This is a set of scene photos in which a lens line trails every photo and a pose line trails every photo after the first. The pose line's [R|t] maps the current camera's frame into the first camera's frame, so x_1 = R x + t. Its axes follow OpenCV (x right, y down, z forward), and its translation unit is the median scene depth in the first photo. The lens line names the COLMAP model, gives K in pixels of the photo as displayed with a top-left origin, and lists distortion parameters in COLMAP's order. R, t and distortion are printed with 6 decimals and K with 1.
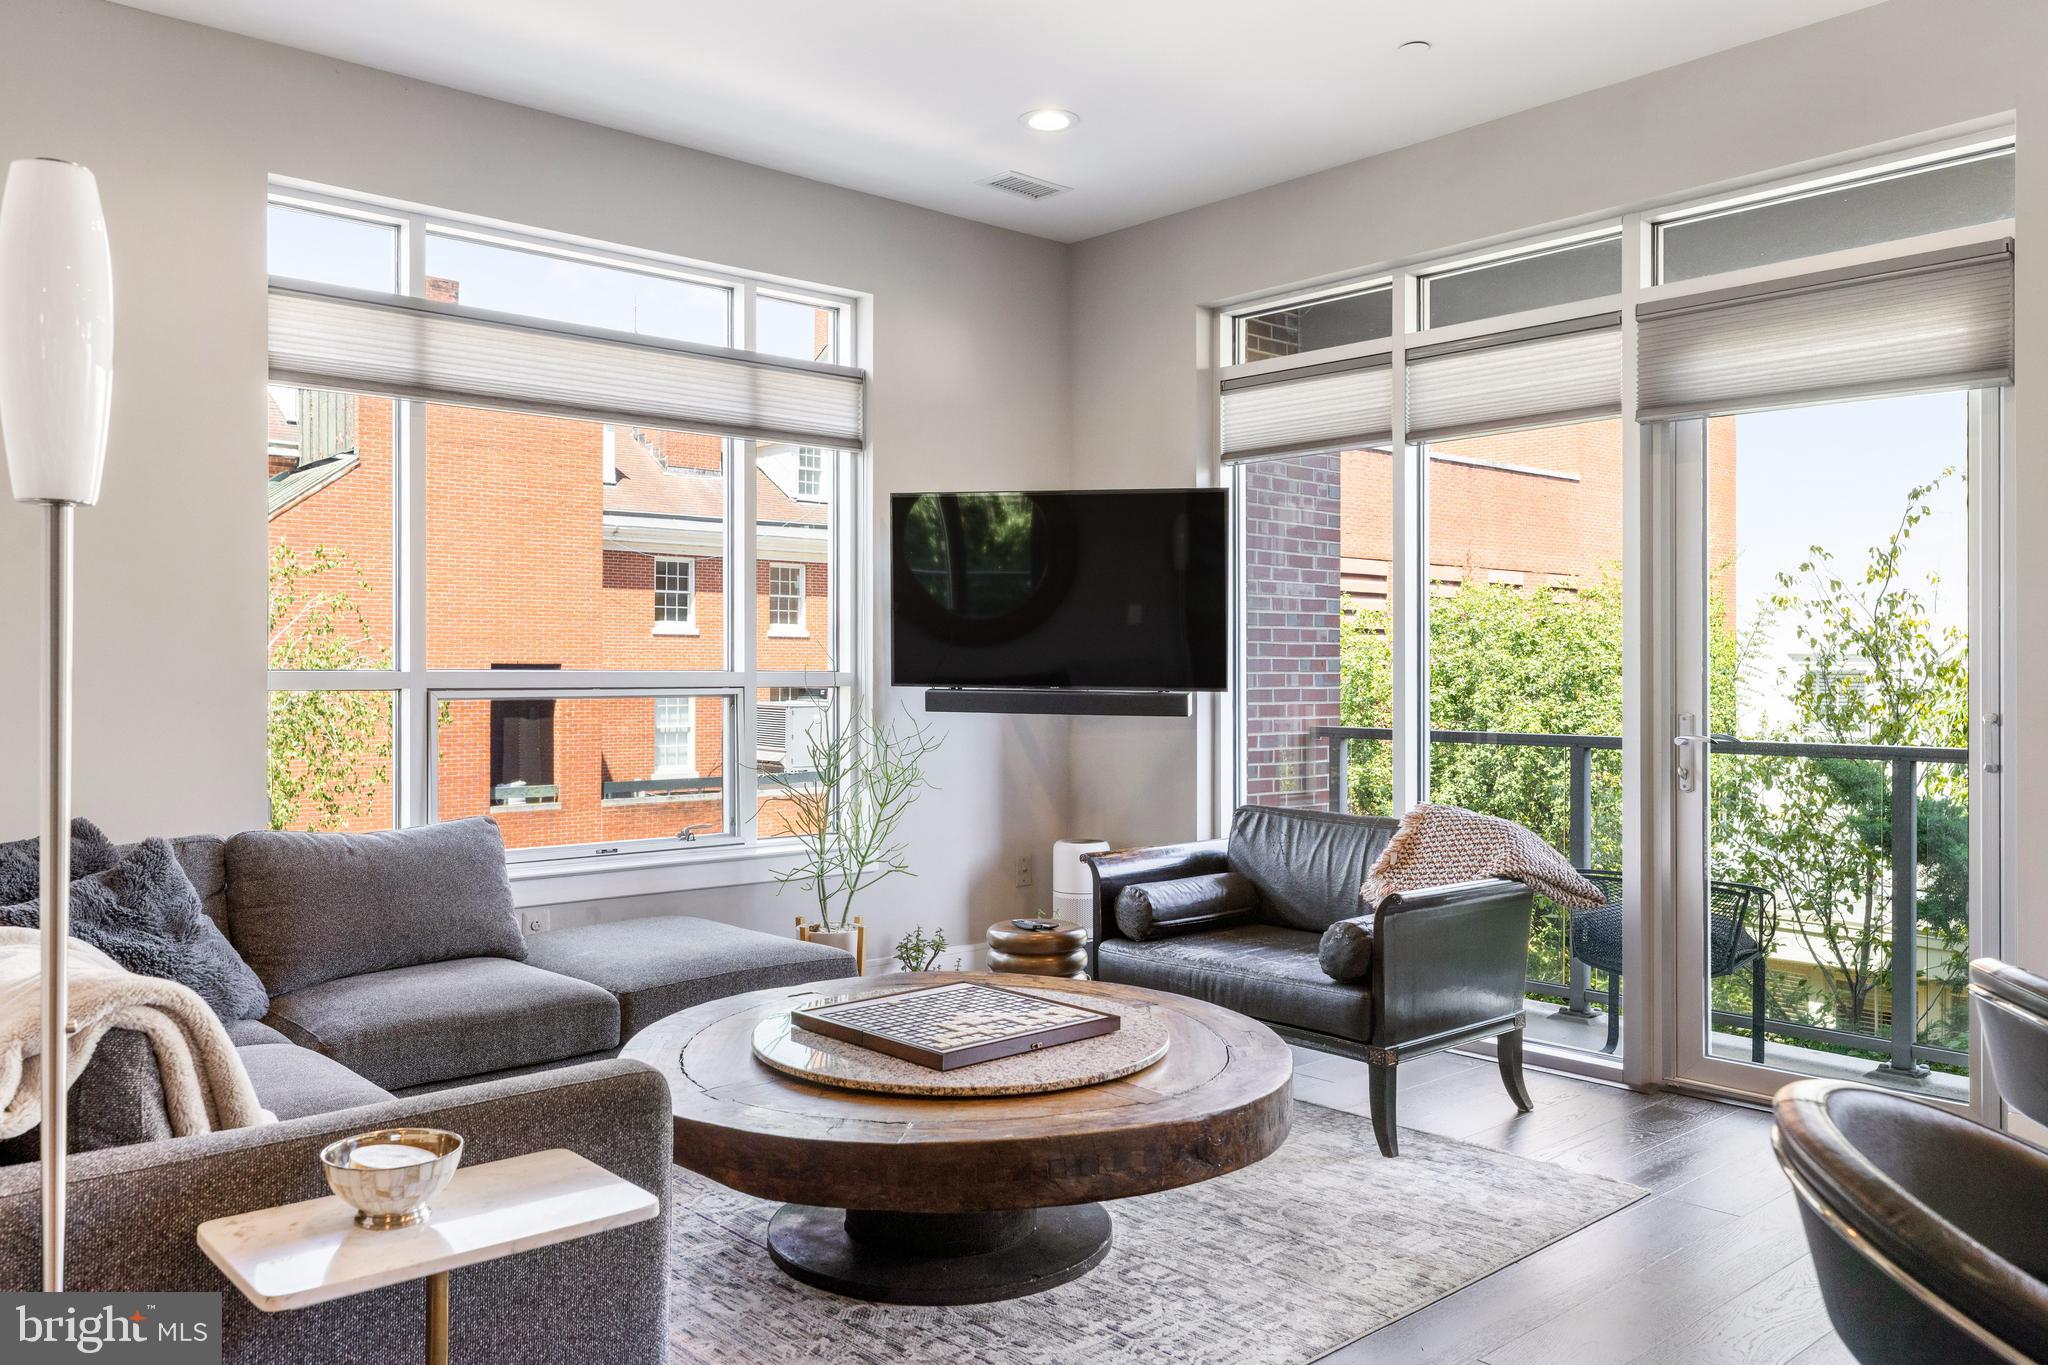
lens RADIAL K [[1541.6, 0, 1020.8], [0, 1541.6, 677.0], [0, 0, 1]] dist [-0.006505, 0.000340]
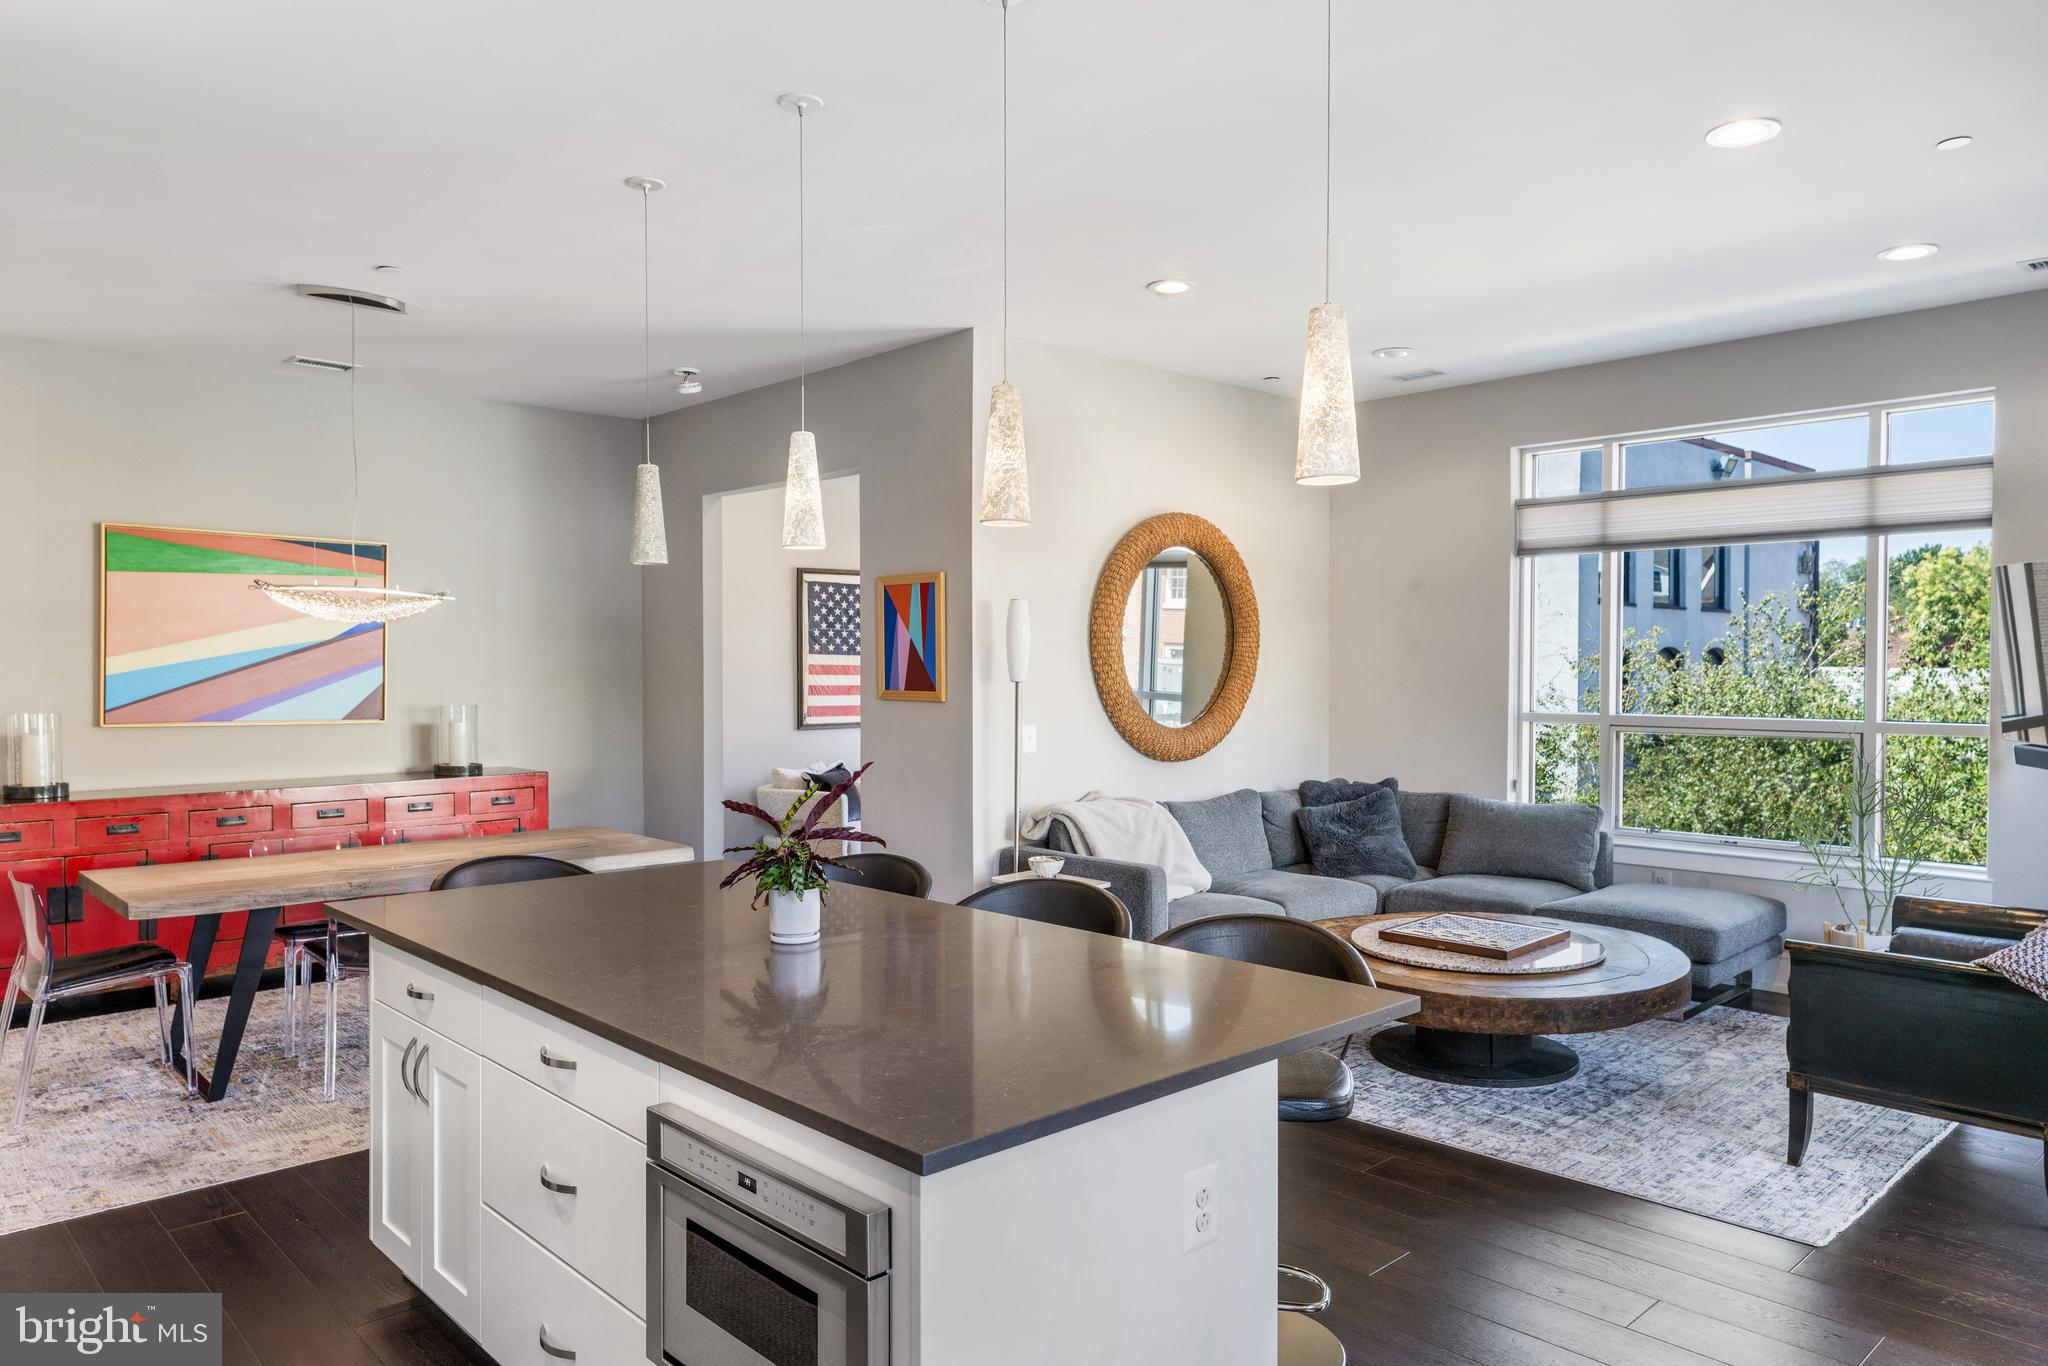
lens RADIAL K [[1318.3, 0, 1036.0], [0, 1318.3, 686.4], [0, 0, 1]] dist [0.008968, 0.006115]
pose [[0.045790, 0.016161, -0.998820, 1.094410], [-0.001392, 0.999869, 0.016114, -0.060692], [0.998950, 0.000653, 0.045806, 0.342859]]
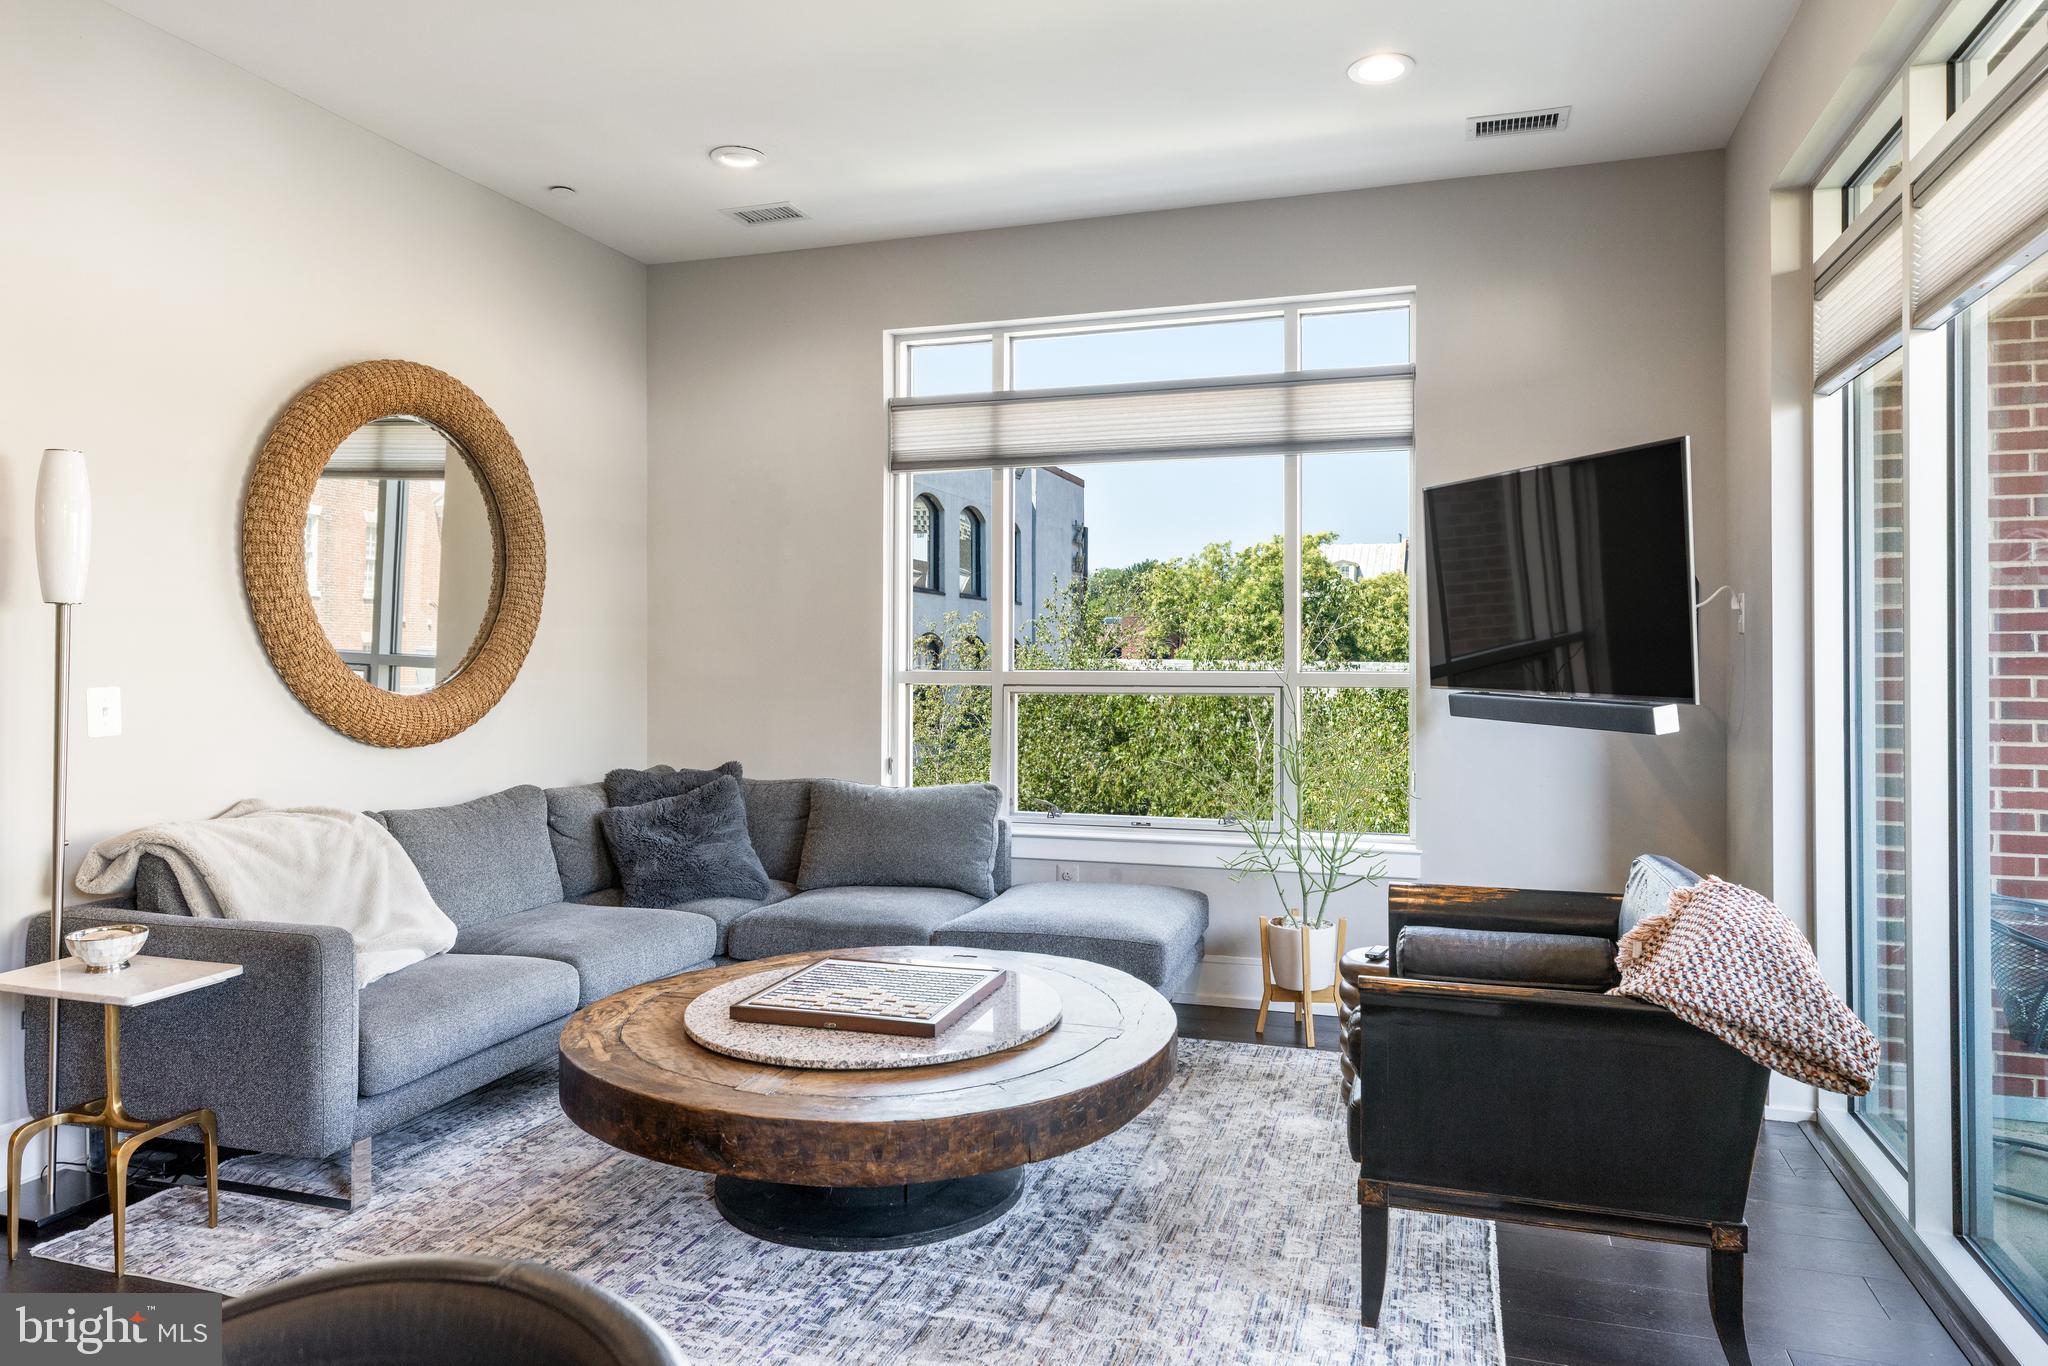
lens RADIAL K [[1318.3, 0, 1001.7], [0, 1318.3, 650.7], [0, 0, 1]] dist [0.008968, 0.006115]
pose [[0.503266, -0.005718, -0.864113, 0.644653], [-0.001672, 0.999970, -0.007590, -0.013672], [0.864130, 0.005265, 0.503241, 0.464272]]
